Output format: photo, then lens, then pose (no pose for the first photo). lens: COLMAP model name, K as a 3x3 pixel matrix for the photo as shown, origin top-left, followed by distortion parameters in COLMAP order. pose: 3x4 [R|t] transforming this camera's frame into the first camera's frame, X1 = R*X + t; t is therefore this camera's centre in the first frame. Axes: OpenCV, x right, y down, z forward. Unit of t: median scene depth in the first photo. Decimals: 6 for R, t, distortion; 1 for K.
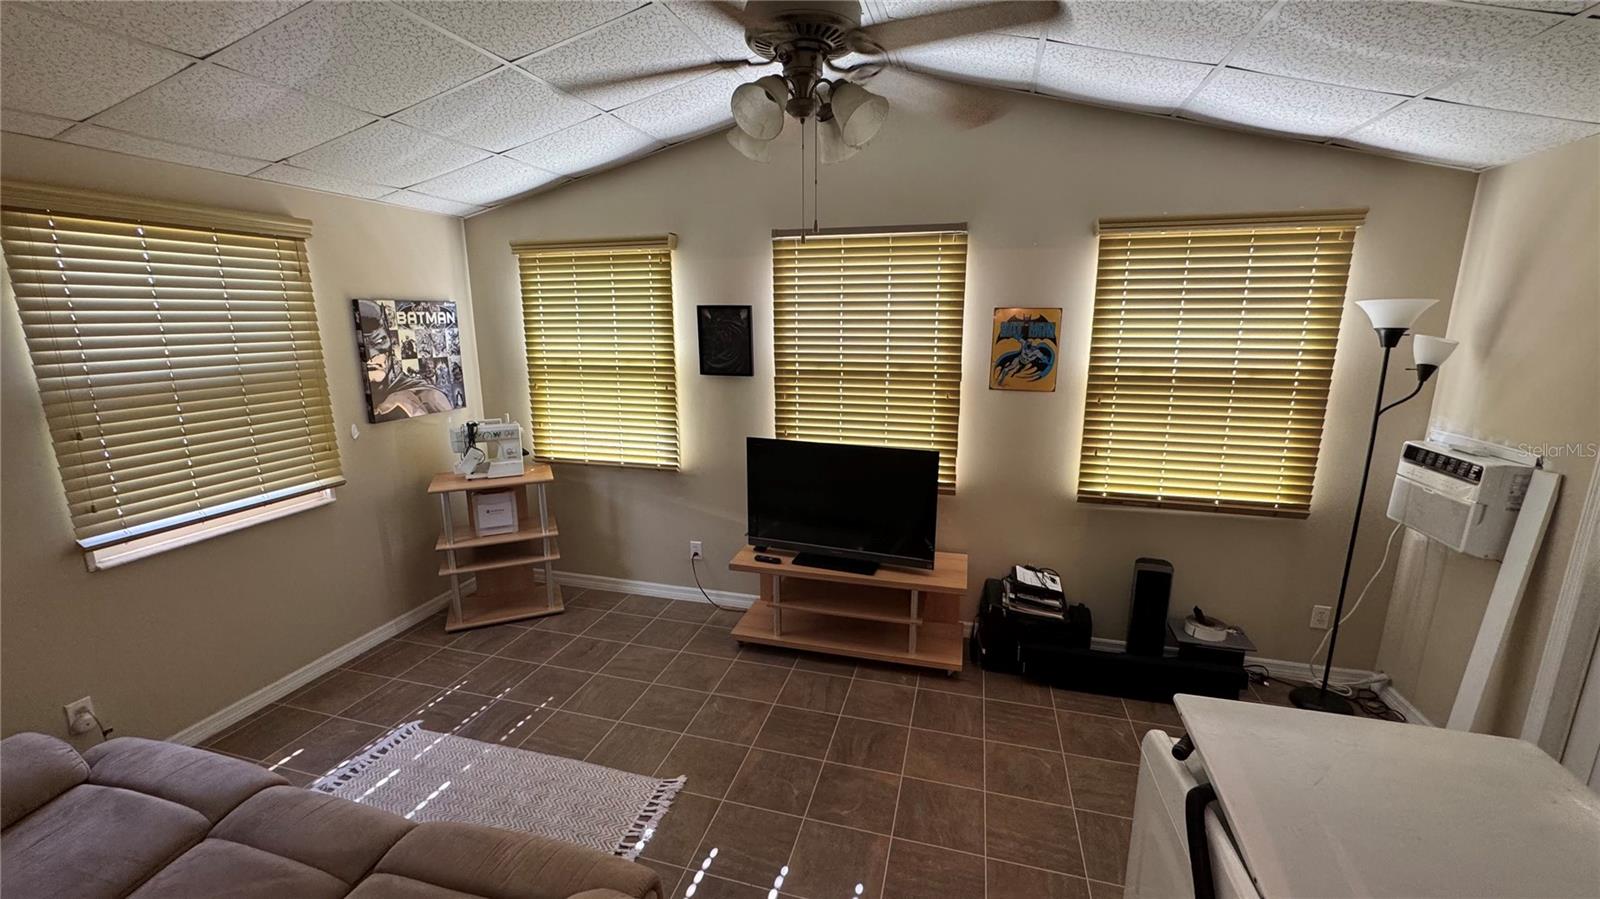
lens RADIAL K [[639.4, 0, 795.7], [0, 639.4, 450.8], [0, 0, 1]] dist [-0.003028, -0.000241]
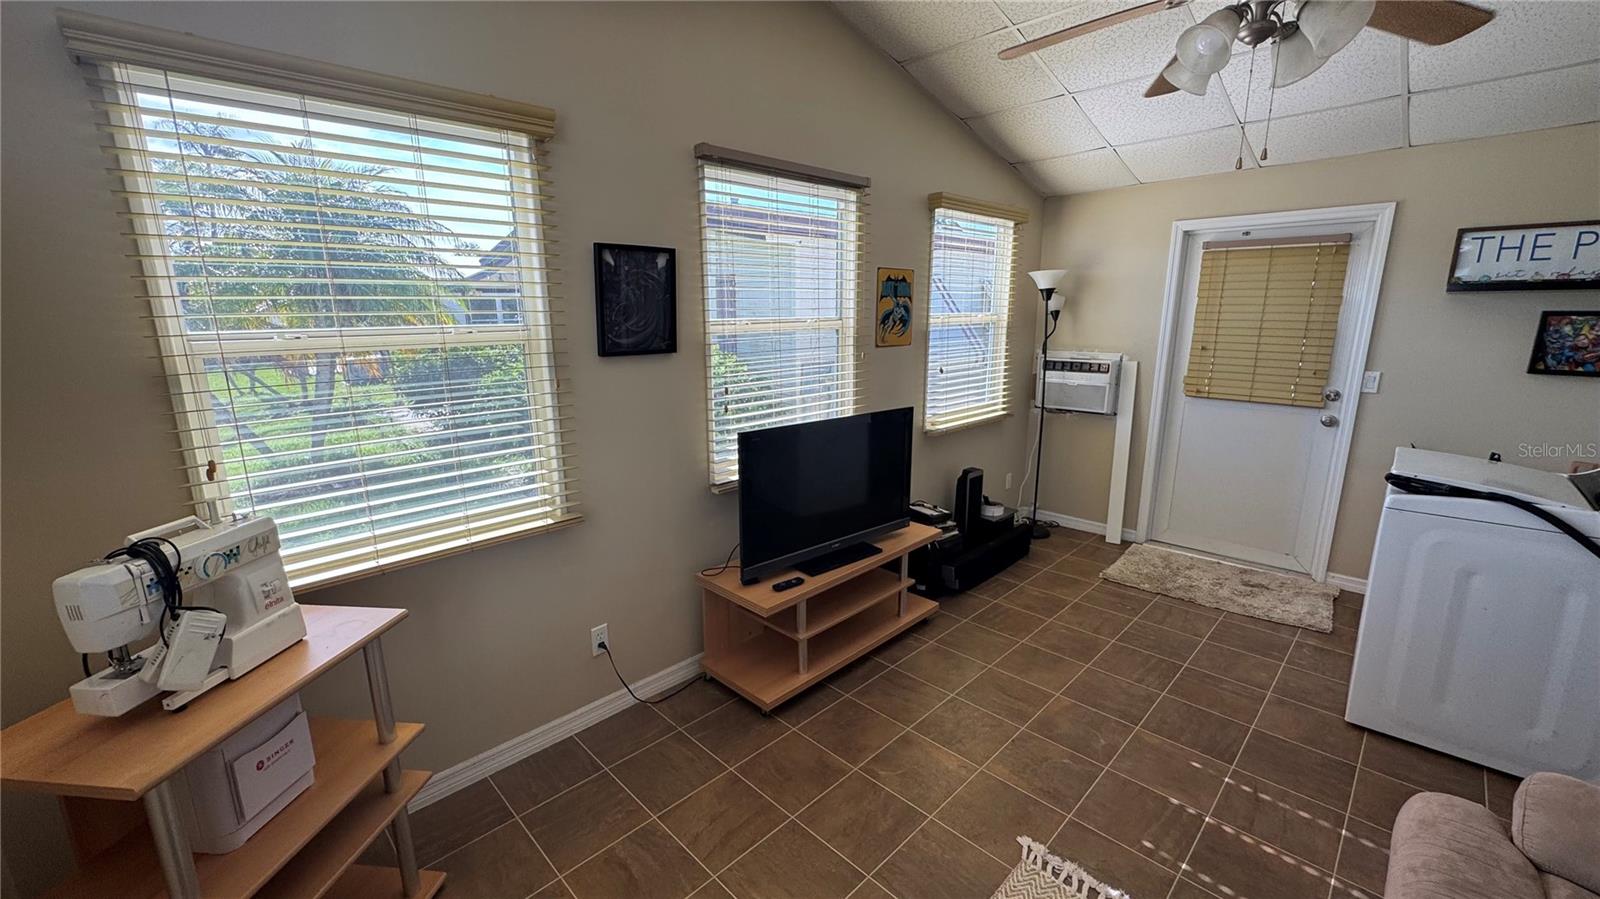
lens RADIAL K [[639.4, 0, 795.7], [0, 639.4, 450.8], [0, 0, 1]] dist [-0.003028, -0.000241]
pose [[0.492599, -0.189134, 0.849455, -0.649686], [0.189345, 0.976007, 0.107510, -0.065615], [-0.849408, 0.107881, 0.516592, 0.573319]]
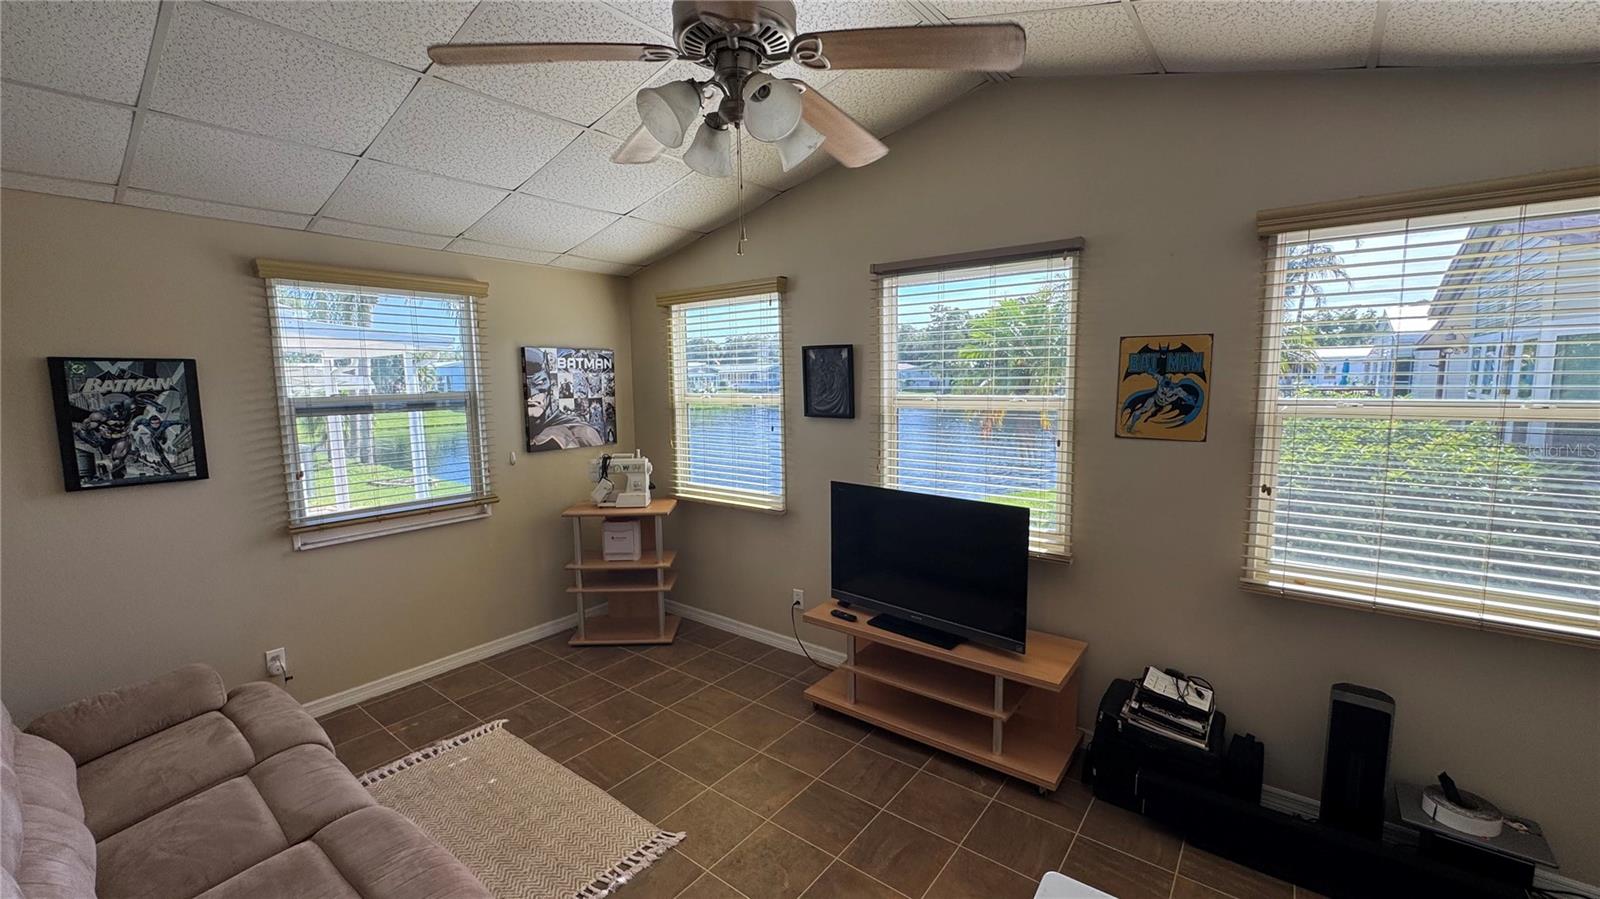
lens RADIAL K [[639.4, 0, 795.7], [0, 639.4, 450.8], [0, 0, 1]] dist [-0.003028, -0.000241]
pose [[0.925582, 0.035652, -0.376865, 0.225738], [-0.070061, 0.994489, -0.077990, 0.011363], [0.372008, 0.098590, 0.922979, 0.106435]]
